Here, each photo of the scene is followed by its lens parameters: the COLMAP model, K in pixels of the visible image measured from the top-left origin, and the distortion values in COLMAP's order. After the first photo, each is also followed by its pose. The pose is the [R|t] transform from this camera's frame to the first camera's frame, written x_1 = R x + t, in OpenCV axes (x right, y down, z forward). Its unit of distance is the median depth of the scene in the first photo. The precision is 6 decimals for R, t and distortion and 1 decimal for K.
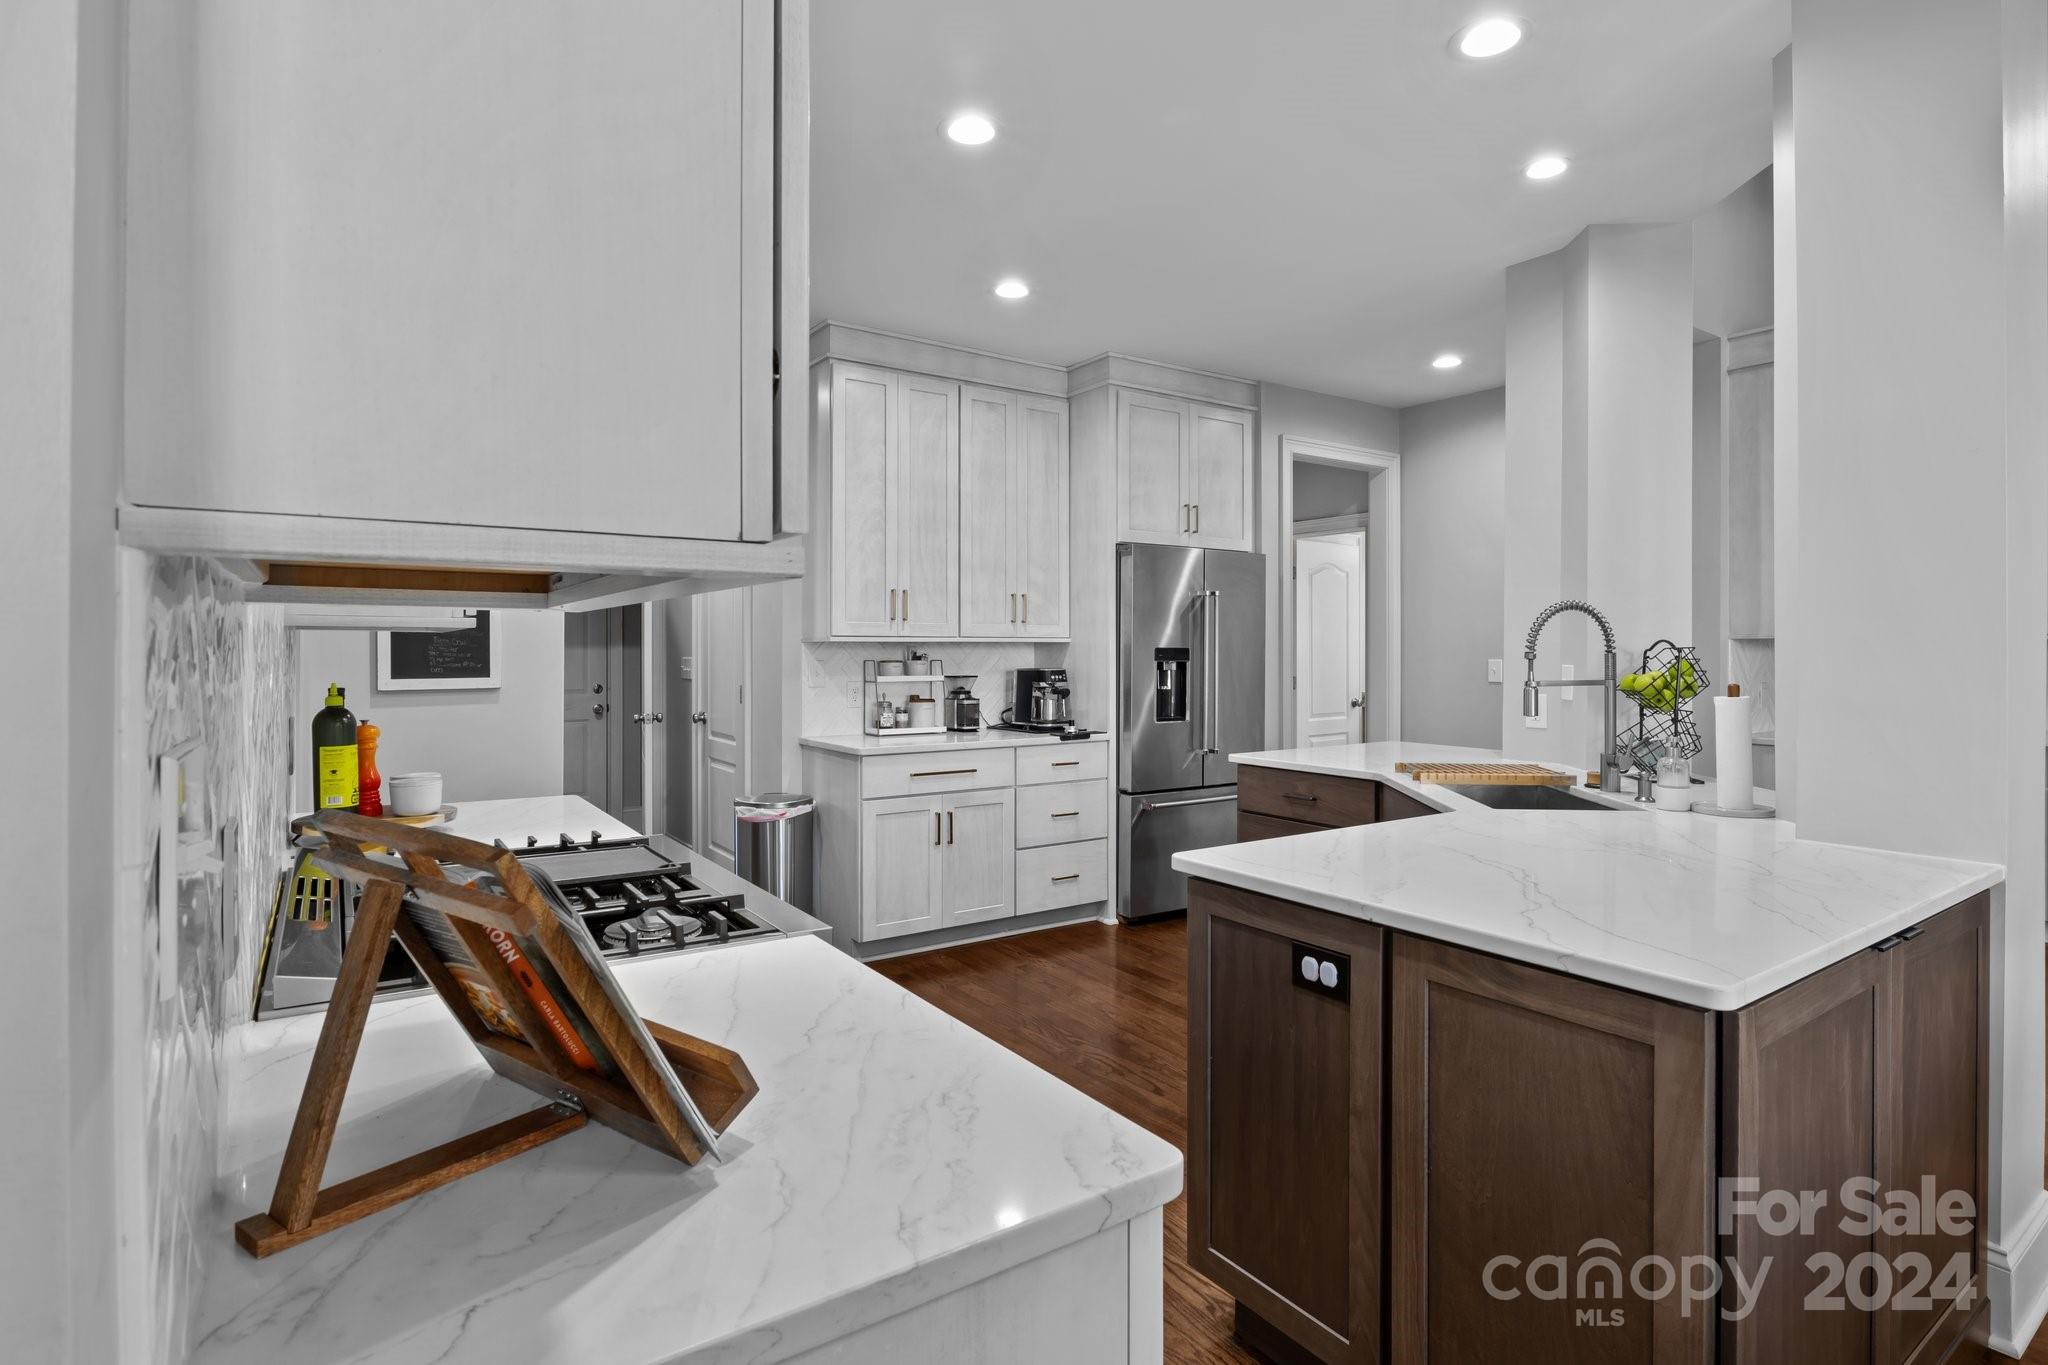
lens RADIAL K [[1016.4, 0, 1026.1], [0, 1016.4, 663.1], [0, 0, 1]] dist [-0.009491, 0.000621]
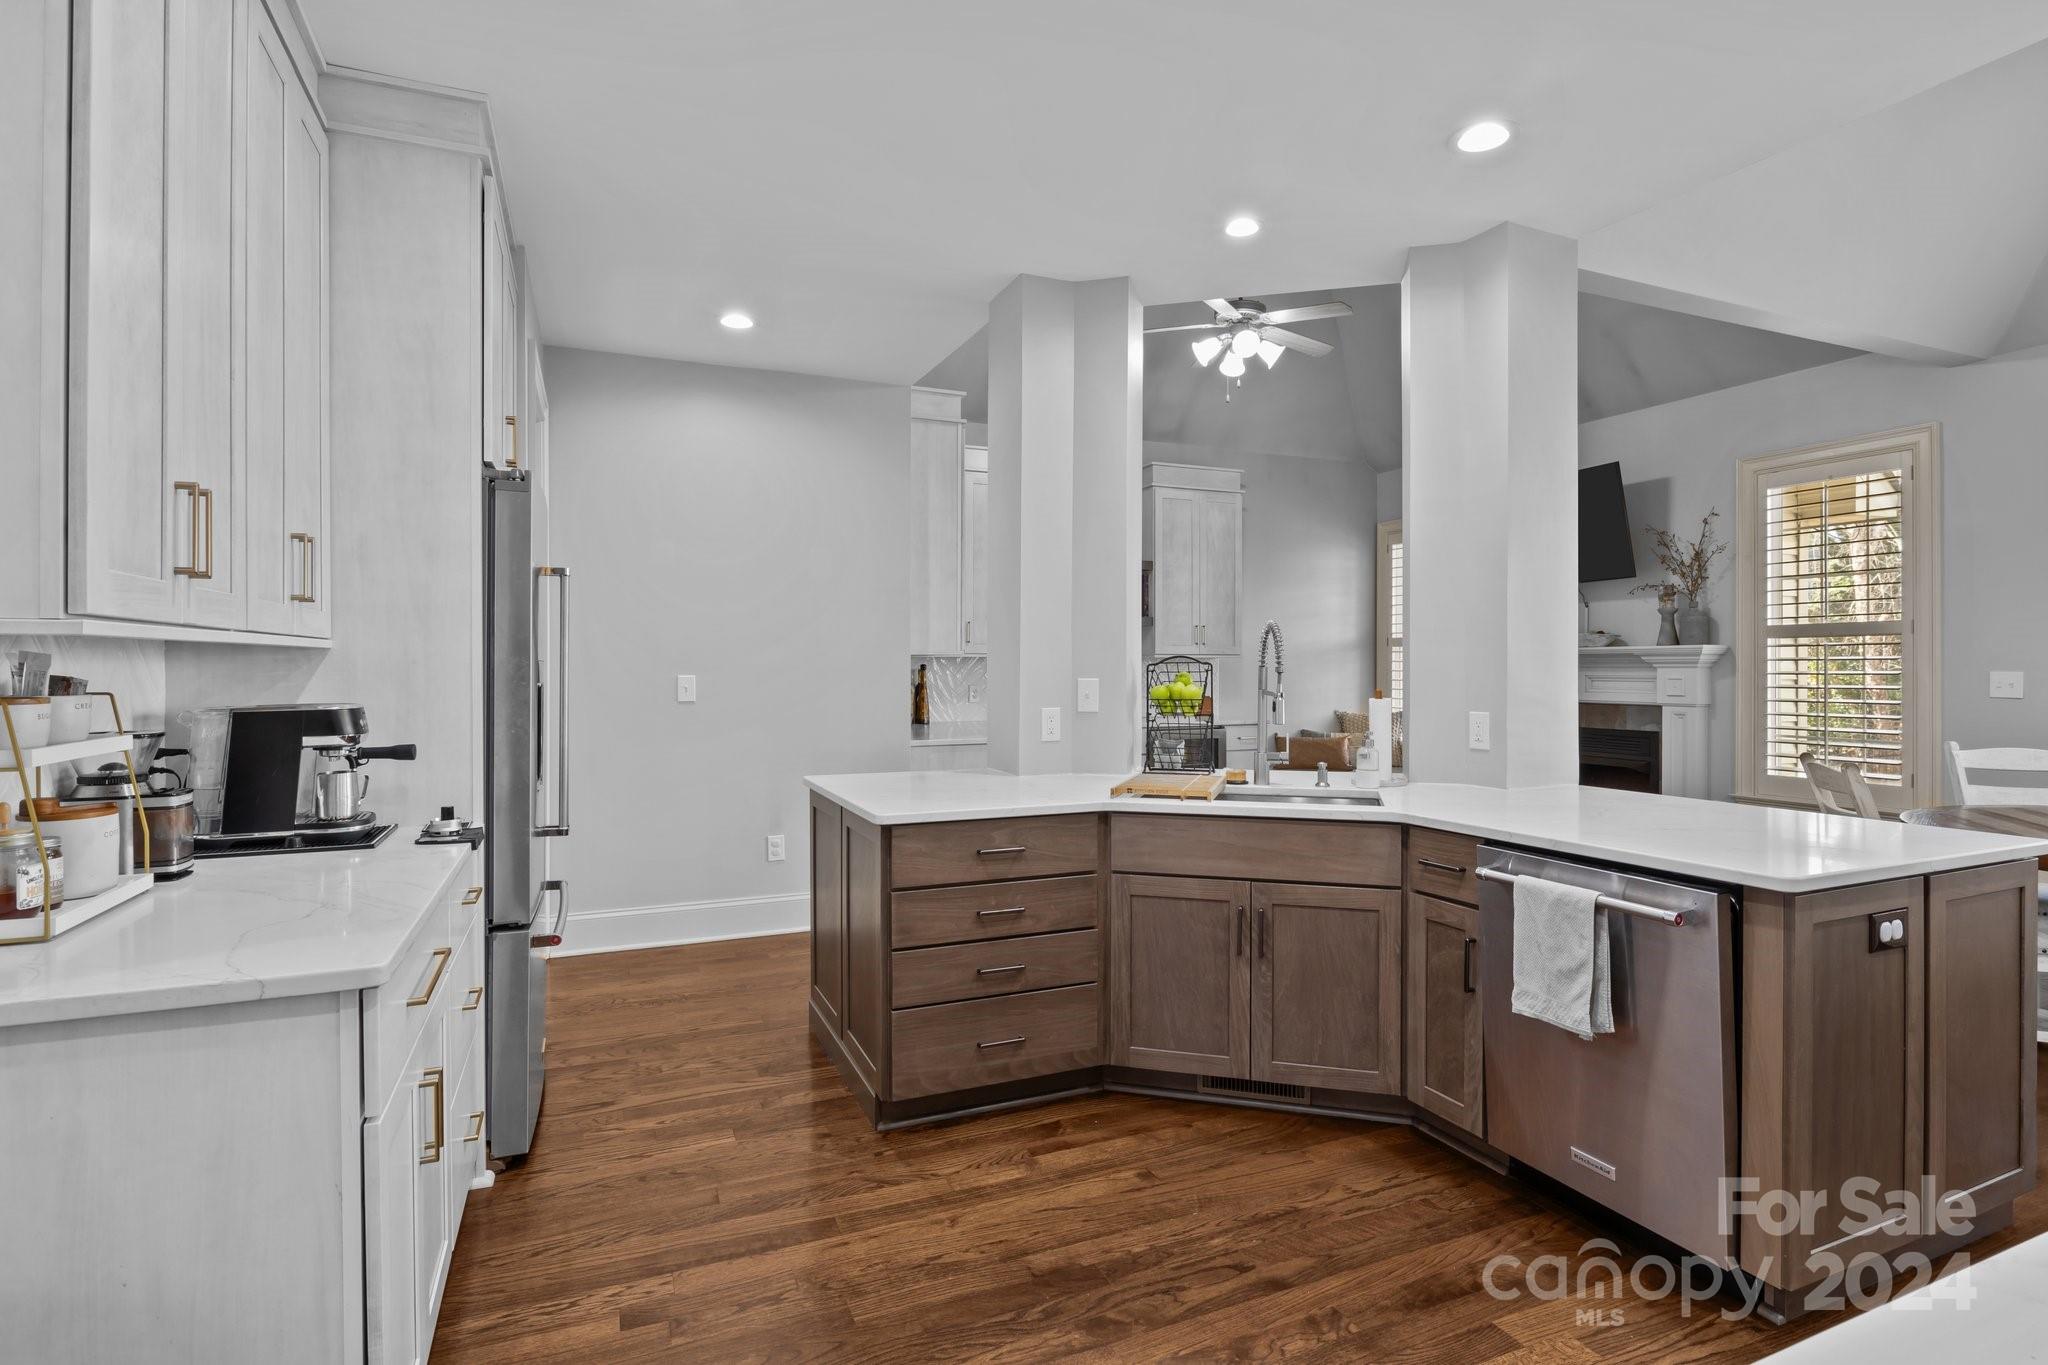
lens RADIAL K [[1016.4, 0, 1030.5], [0, 1016.4, 677.7], [0, 0, 1]] dist [-0.009491, 0.000621]
pose [[0.186238, -0.012014, 0.982431, -0.379900], [0.012975, 0.999868, 0.009768, -0.007525], [-0.982419, 0.010928, 0.186369, 0.627693]]
